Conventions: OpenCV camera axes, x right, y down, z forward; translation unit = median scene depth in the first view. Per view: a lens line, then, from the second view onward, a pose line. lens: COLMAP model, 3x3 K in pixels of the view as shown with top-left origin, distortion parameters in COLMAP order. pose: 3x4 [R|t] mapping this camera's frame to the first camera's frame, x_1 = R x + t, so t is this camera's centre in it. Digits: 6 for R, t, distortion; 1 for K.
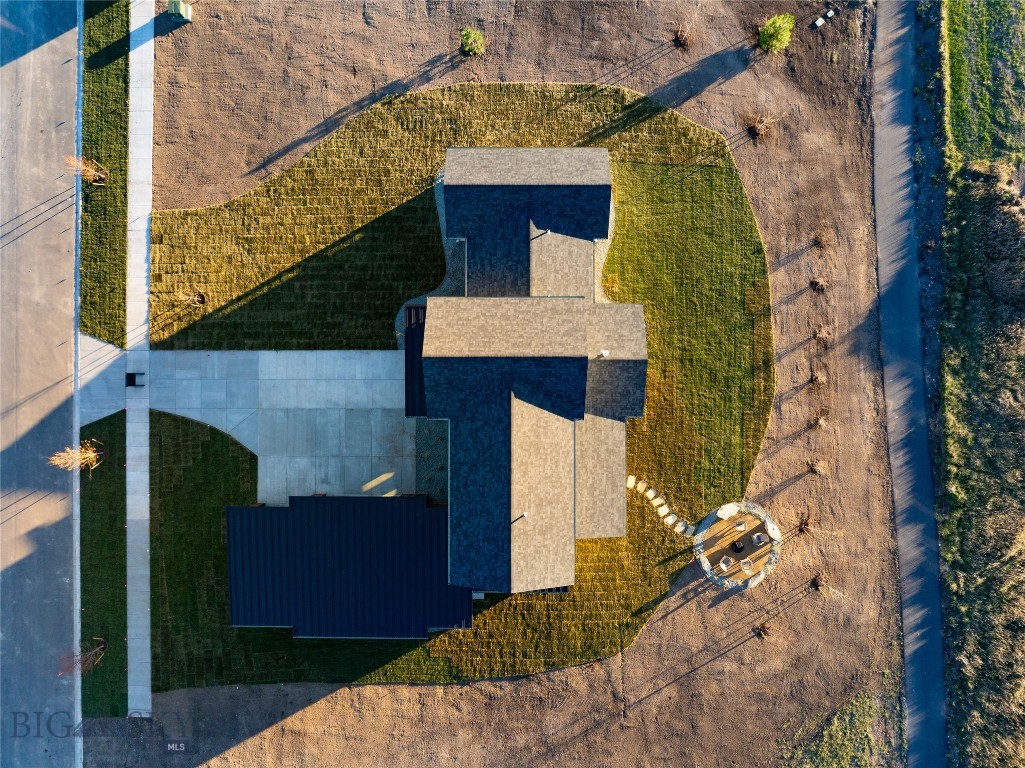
lens RADIAL K [[714.5, 0, 506.6], [0, 714.5, 384.5], [0, 0, 1]] dist [-0.044744, 0.020297]
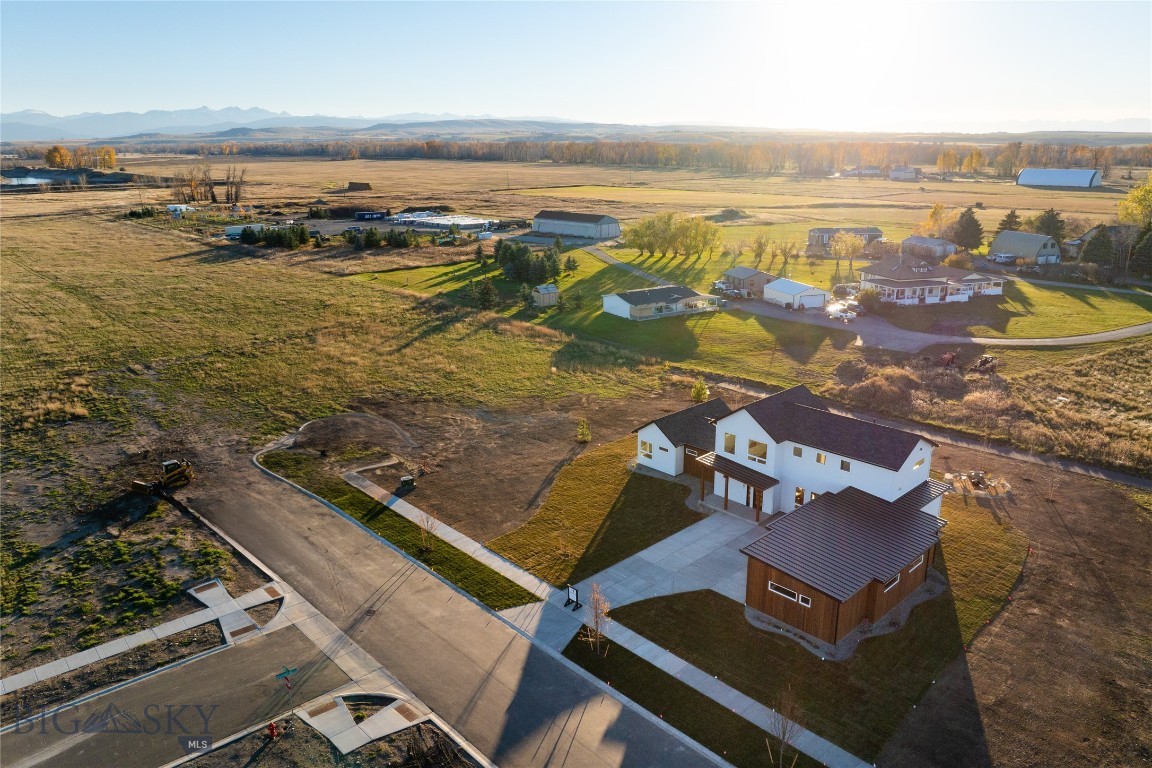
lens RADIAL K [[816.5, 0, 574.5], [0, 816.5, 375.5], [0, 0, 1]] dist [-0.042118, 0.009725]
pose [[0.728076, -0.186527, 0.659631, -1.222071], [0.685490, 0.202238, -0.699431, 0.737226], [-0.002940, 0.961409, 0.275107, 0.366879]]
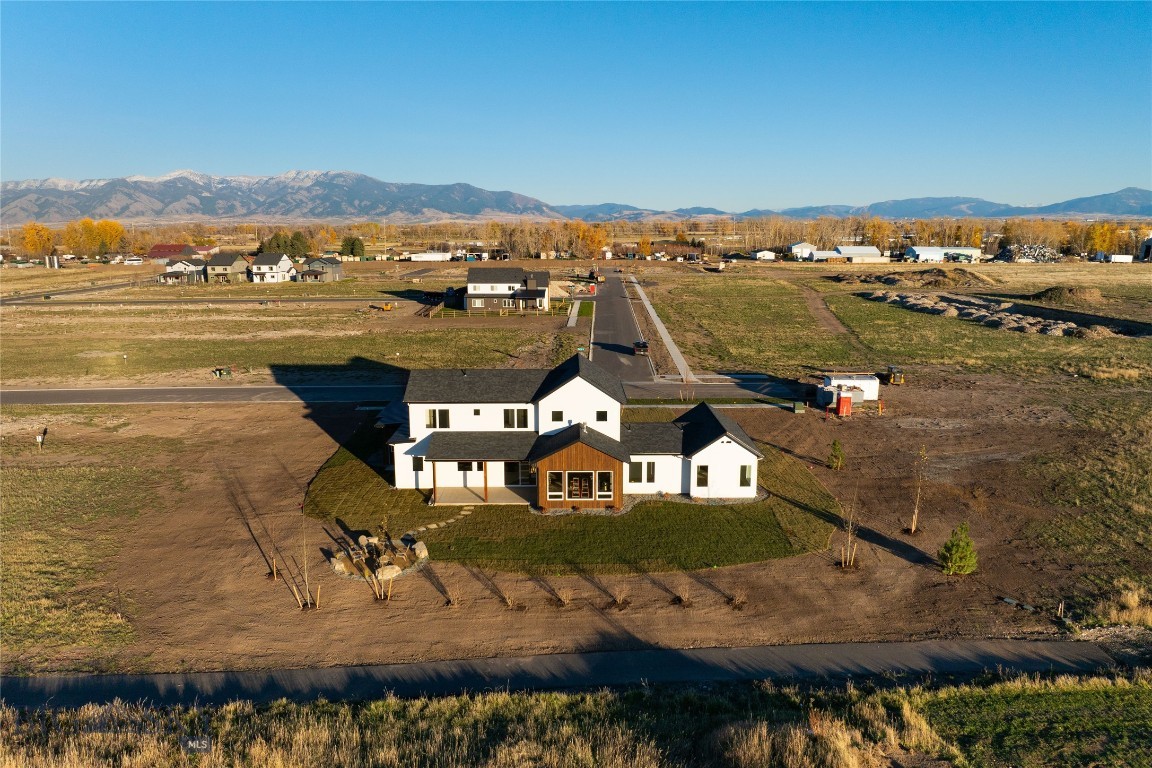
lens RADIAL K [[816.5, 0, 573.0], [0, 816.5, 371.9], [0, 0, 1]] dist [-0.042118, 0.009725]
pose [[0.004526, 0.174956, -0.984566, 1.290676], [-0.999989, 0.002070, -0.004229, -0.015474], [0.001298, 0.984574, 0.174963, 0.578821]]
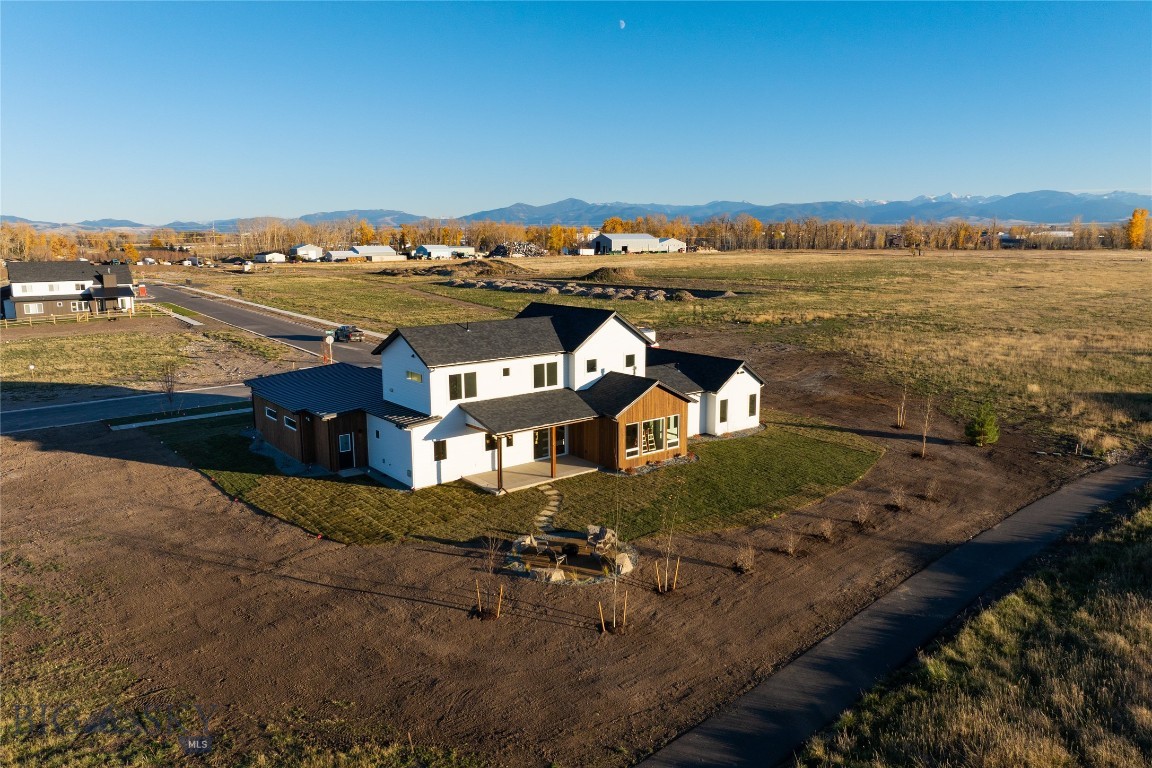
lens RADIAL K [[816.5, 0, 580.1], [0, 816.5, 379.8], [0, 0, 1]] dist [-0.042118, 0.009725]
pose [[0.629649, 0.130098, -0.765909, 0.885080], [-0.776866, 0.111411, -0.619732, 0.668824], [0.004705, 0.985222, 0.171218, 0.698760]]
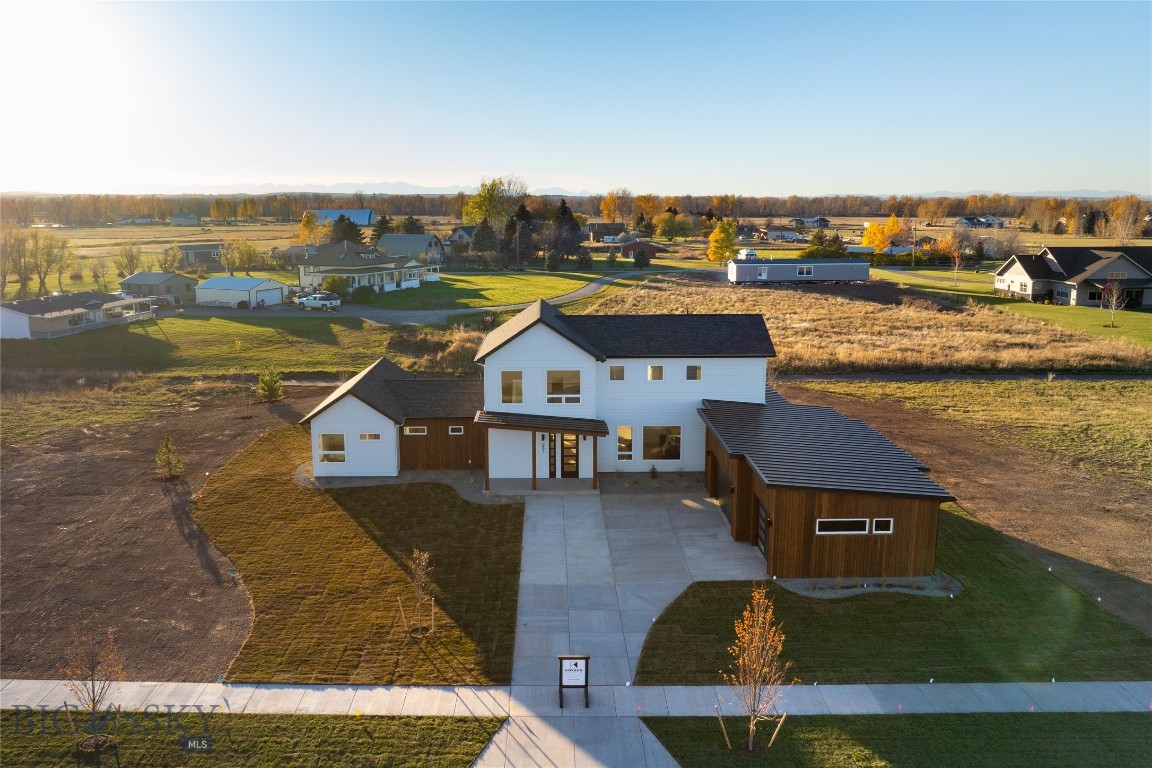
lens RADIAL K [[870.8, 0, 540.0], [0, 870.8, 340.1], [0, 0, 1]] dist [-0.034157, -0.013336]
pose [[0.008954, -0.146852, 0.989118, -1.046059], [0.999960, 0.001535, -0.008825, -0.024158], [-0.000222, 0.989157, 0.146860, 0.685873]]
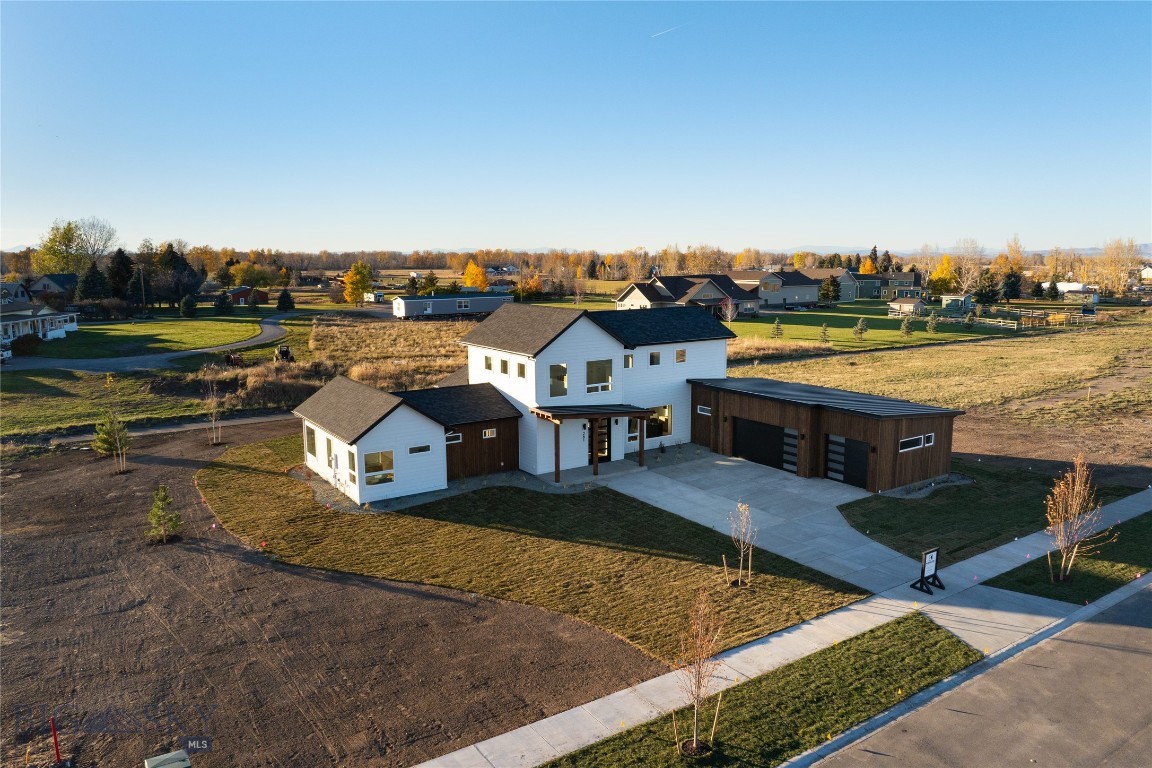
lens RADIAL K [[816.5, 0, 583.5], [0, 816.5, 378.2], [0, 0, 1]] dist [-0.042118, 0.009725]
pose [[-0.567361, -0.109076, 0.816213, -0.864661], [0.823459, -0.080043, 0.561701, -0.566459], [0.004064, 0.990806, 0.135233, 0.753428]]
